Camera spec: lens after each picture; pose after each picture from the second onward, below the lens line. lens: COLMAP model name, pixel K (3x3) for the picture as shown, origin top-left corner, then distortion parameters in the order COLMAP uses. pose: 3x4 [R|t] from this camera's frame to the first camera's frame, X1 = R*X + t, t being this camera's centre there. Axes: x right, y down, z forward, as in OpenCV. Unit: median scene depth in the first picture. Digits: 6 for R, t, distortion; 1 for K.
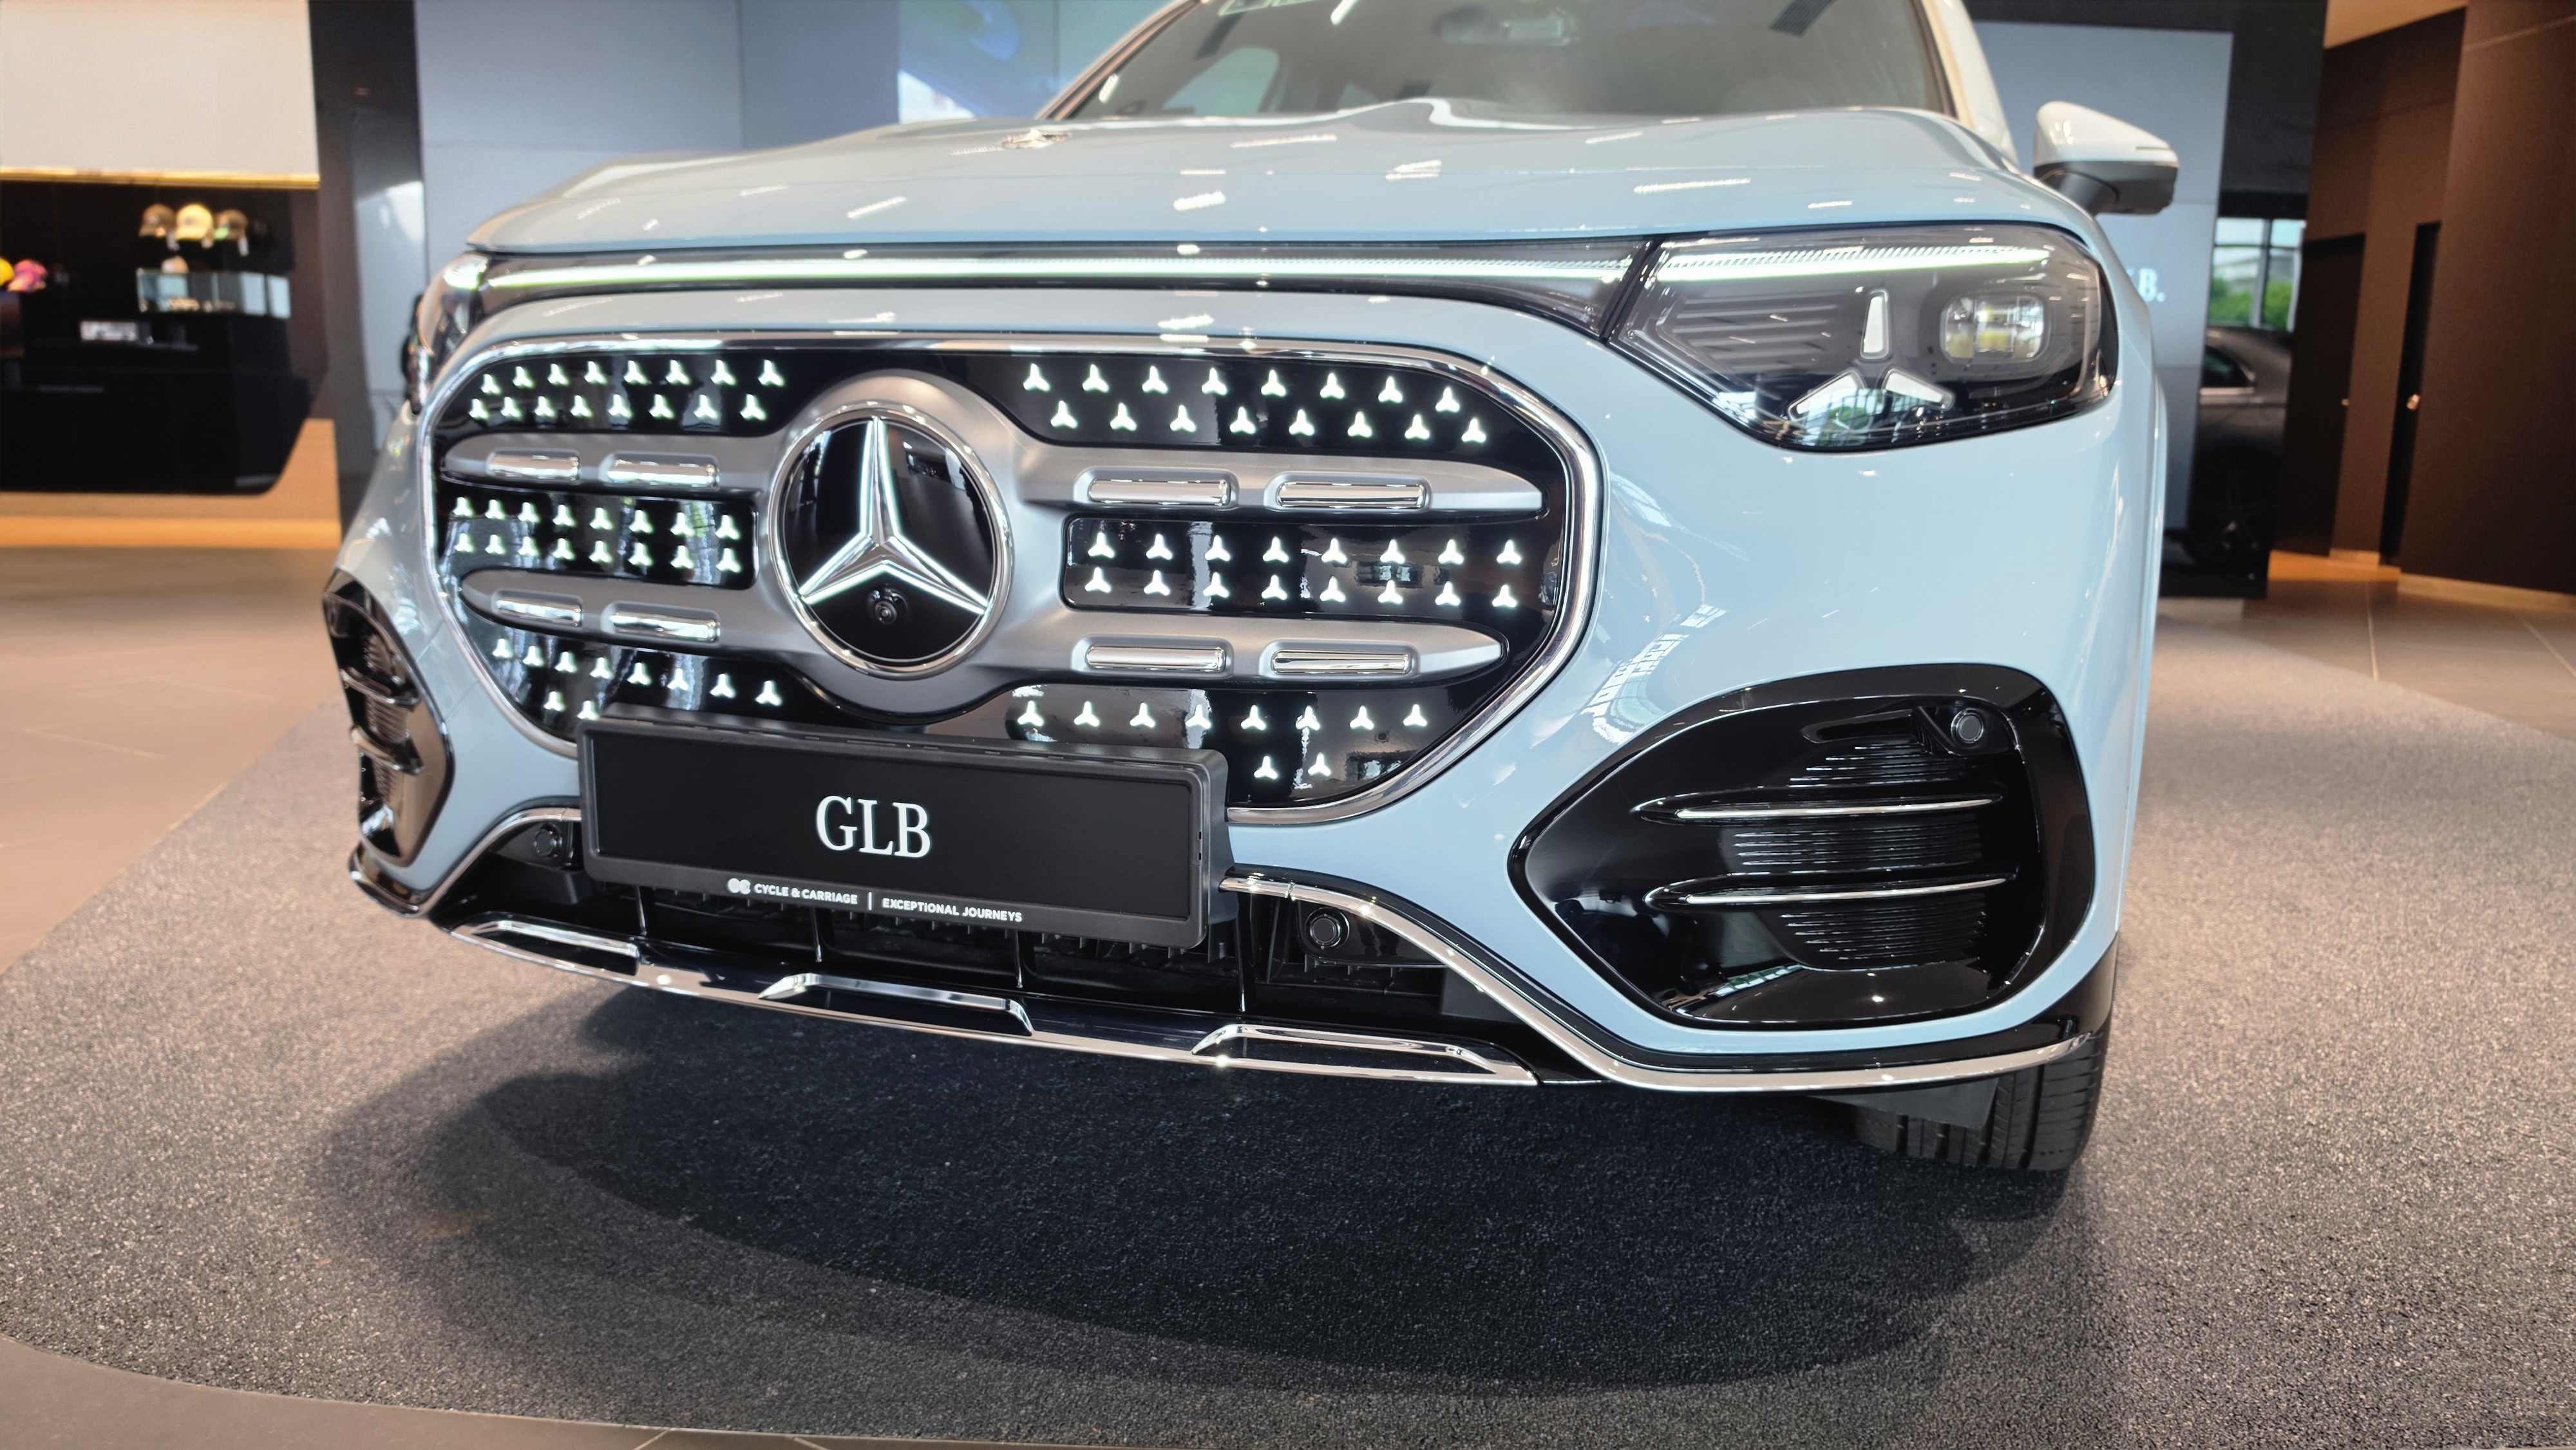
lens RADIAL K [[1822.6, 0, 1288.0], [0, 1822.6, 725.0], [0, 0, 1]] dist [0.091737, -0.086110]
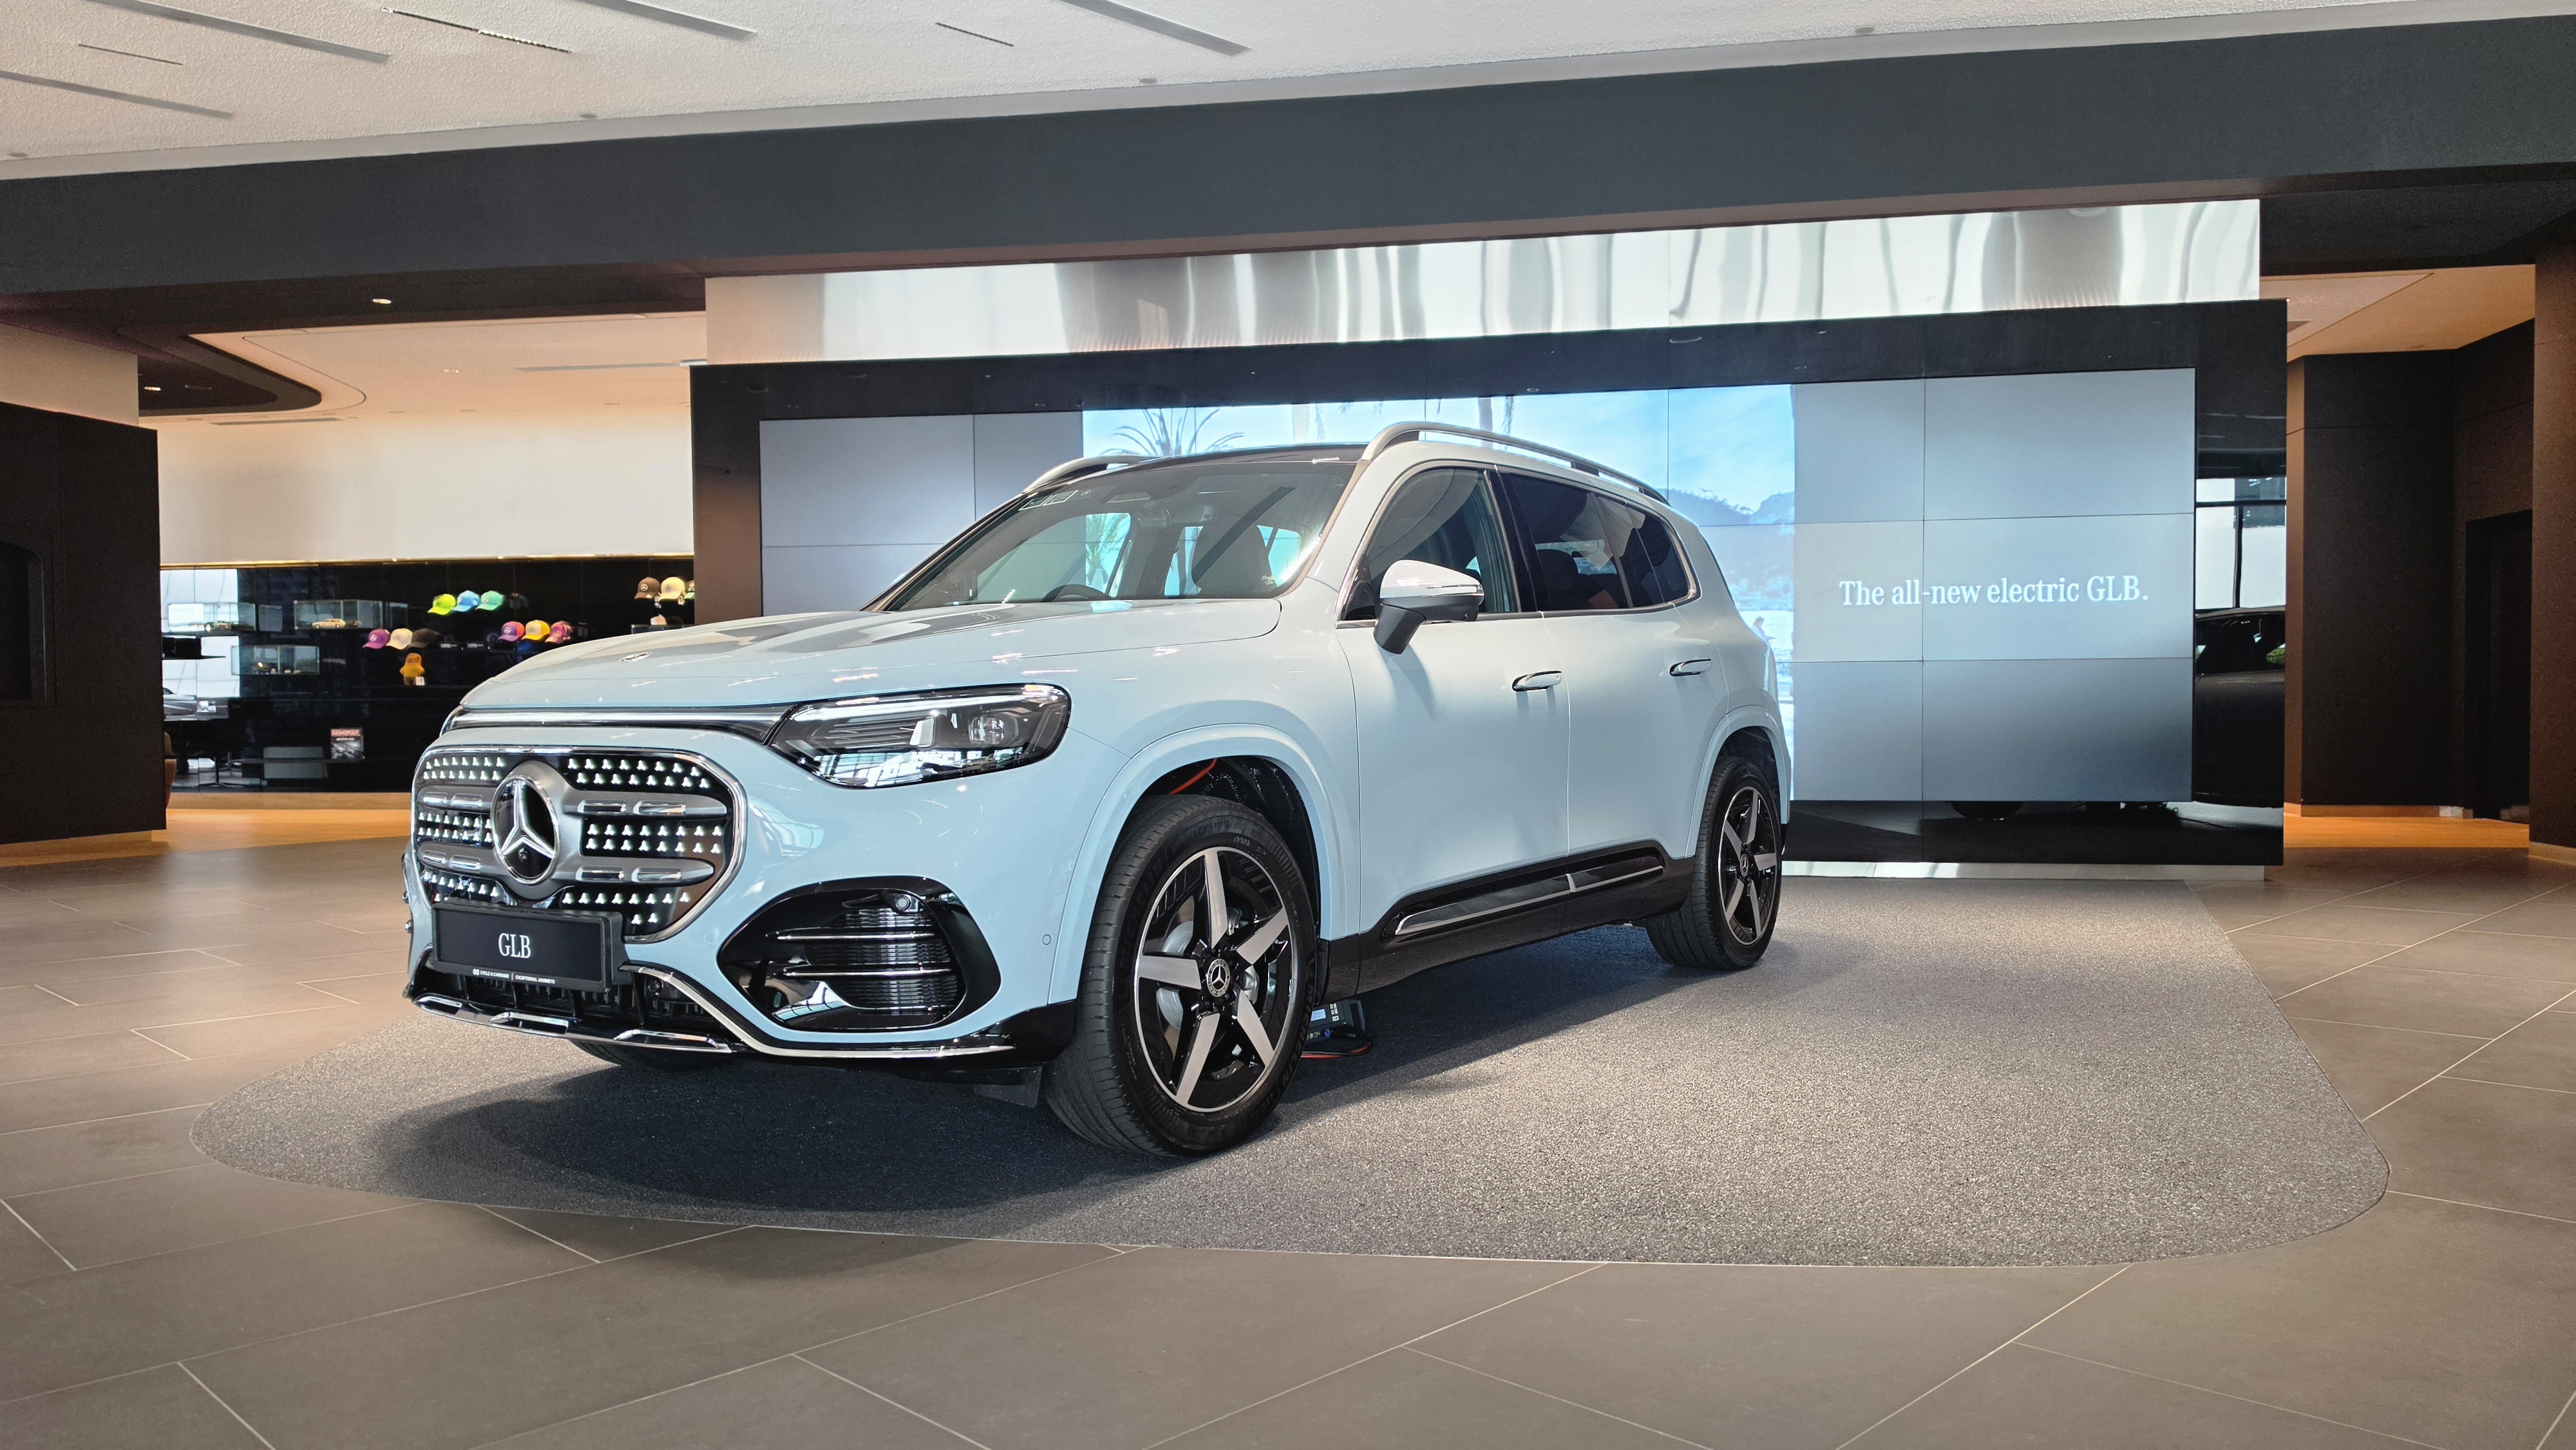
lens RADIAL K [[1817.9, 0, 1288.0], [0, 1817.9, 725.0], [0, 0, 1]] dist [0.097147, -0.163817]
pose [[0.968424, -0.021546, -0.248376, 1.433043], [-0.015439, 0.989164, -0.146002, 0.110721], [0.248831, 0.145227, 0.957597, -1.171285]]
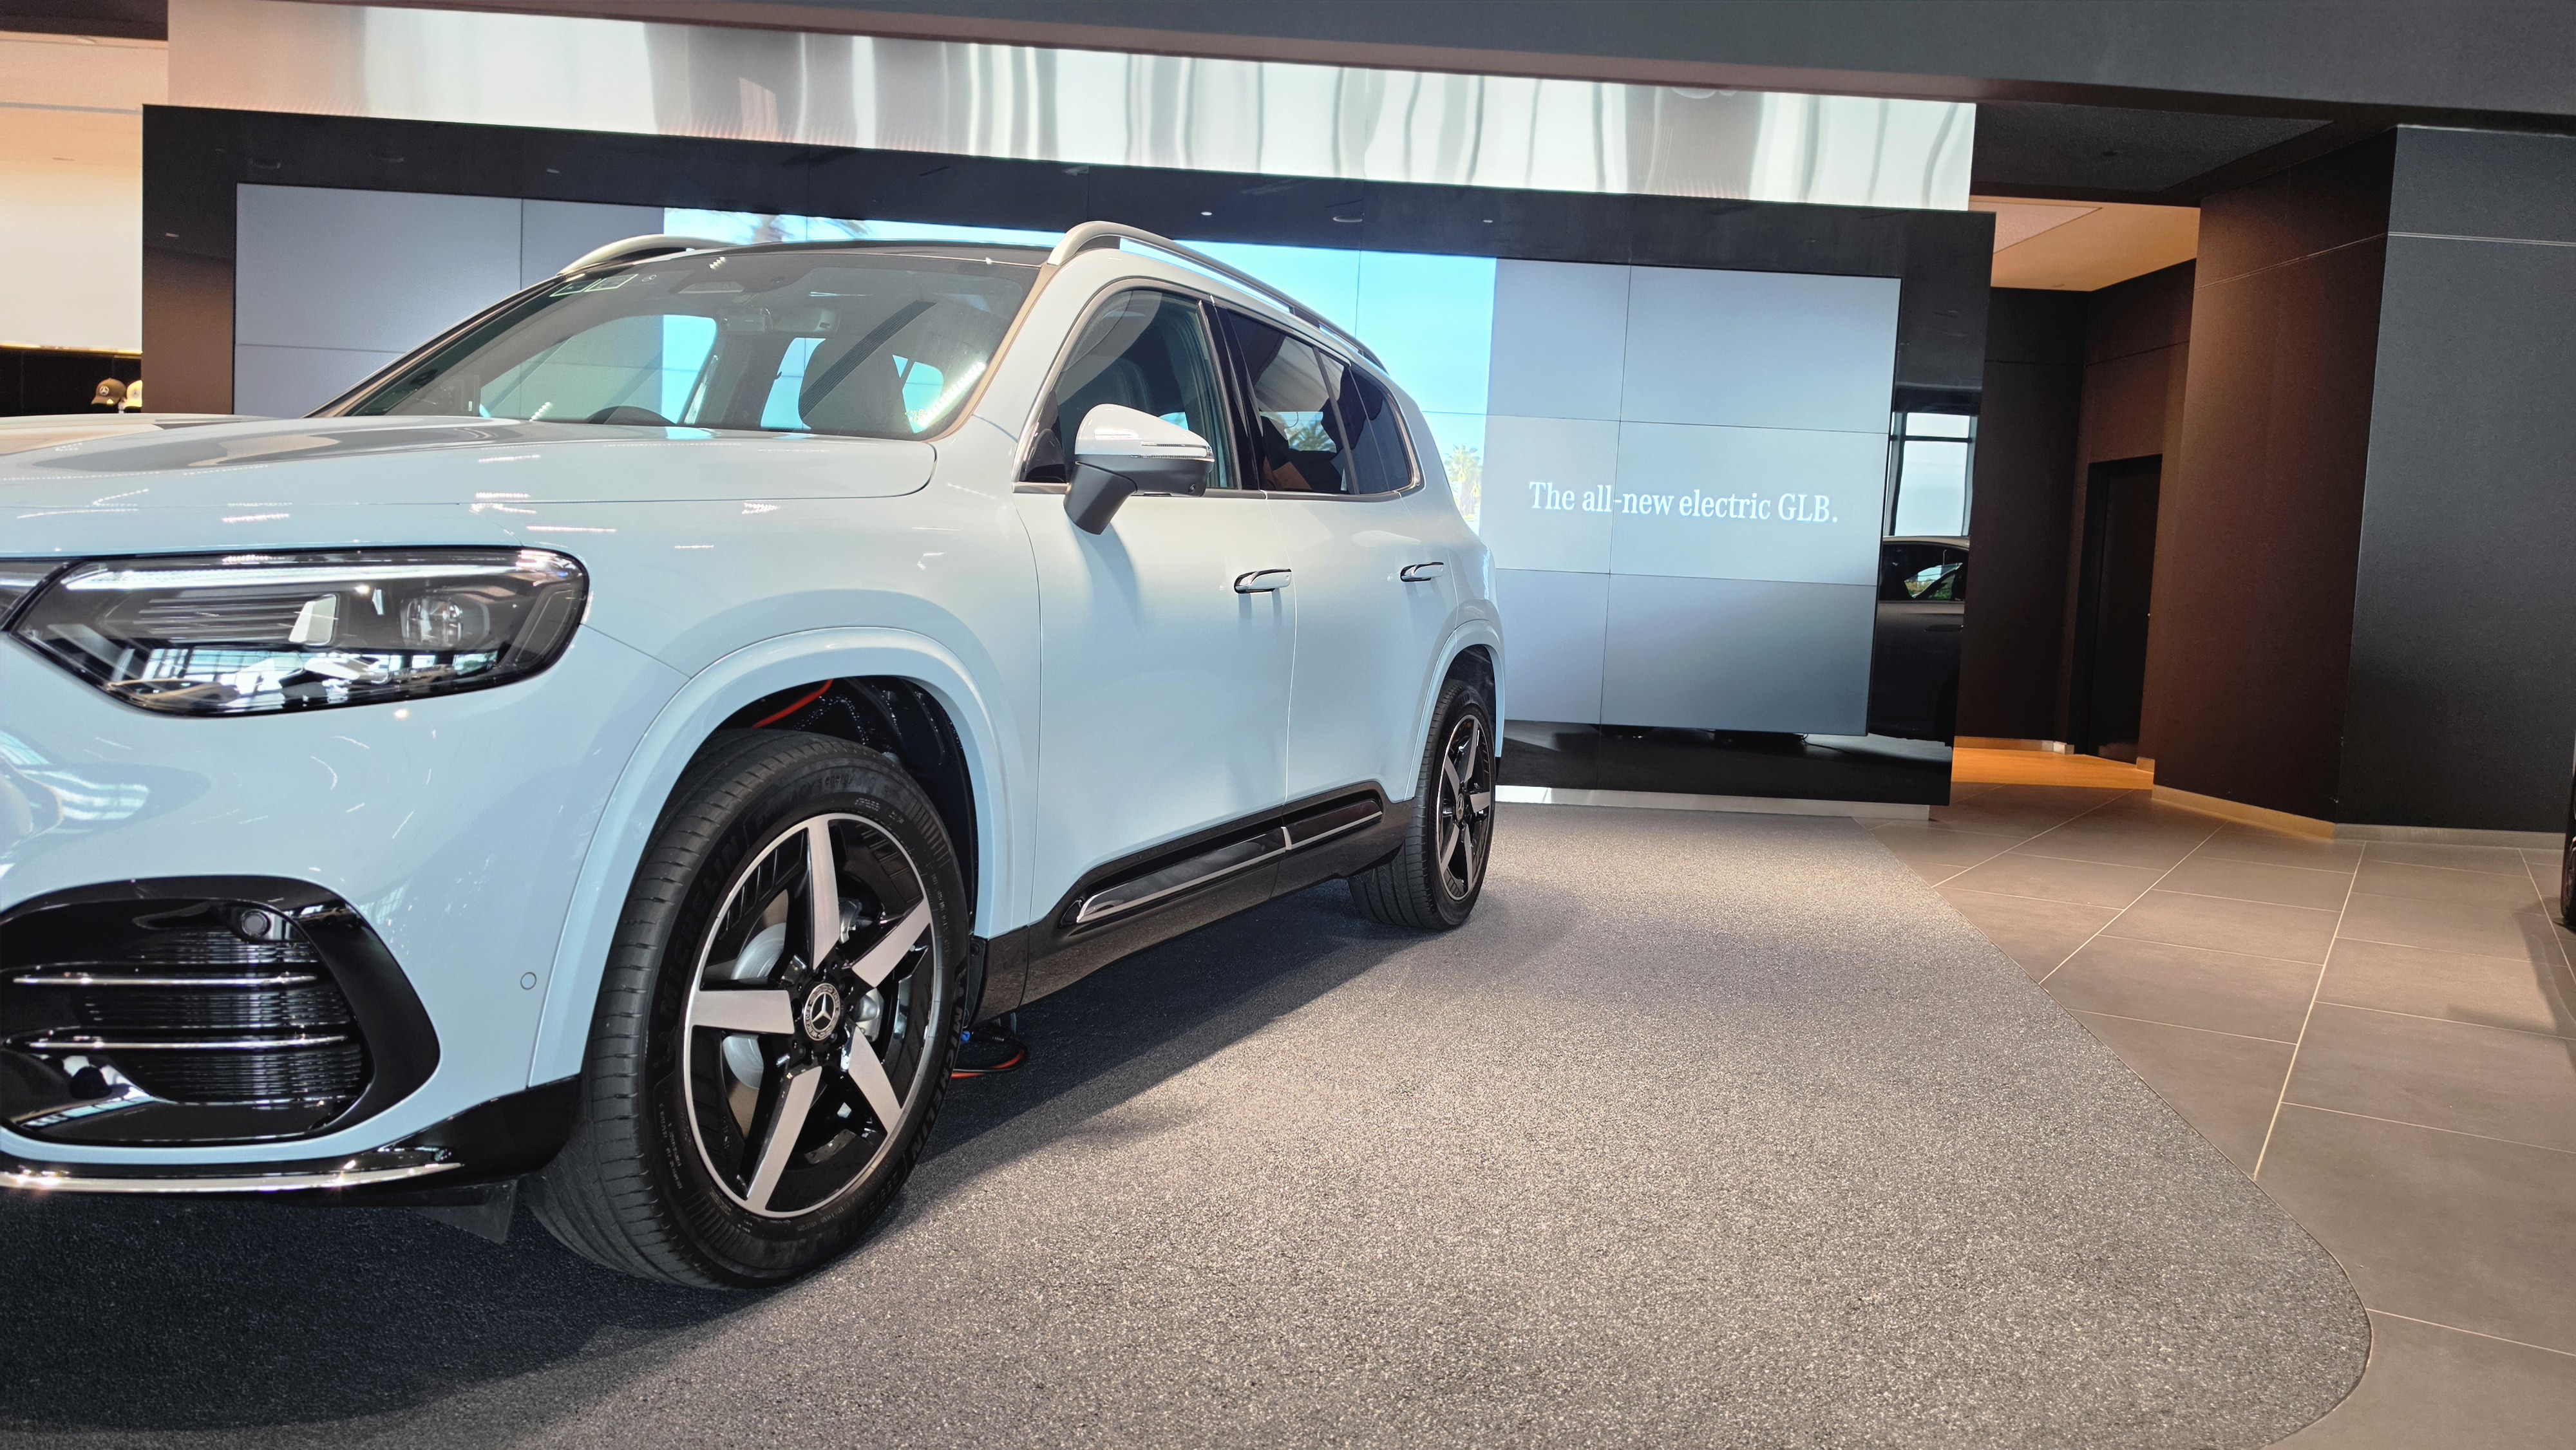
lens RADIAL K [[1817.9, 0, 1288.0], [0, 1817.9, 725.0], [0, 0, 1]] dist [0.097147, -0.163817]
pose [[0.998771, 0.033739, -0.036311, 1.162277], [-0.036780, 0.995563, -0.086616, -0.052876], [0.033228, 0.087845, 0.995580, -0.340725]]
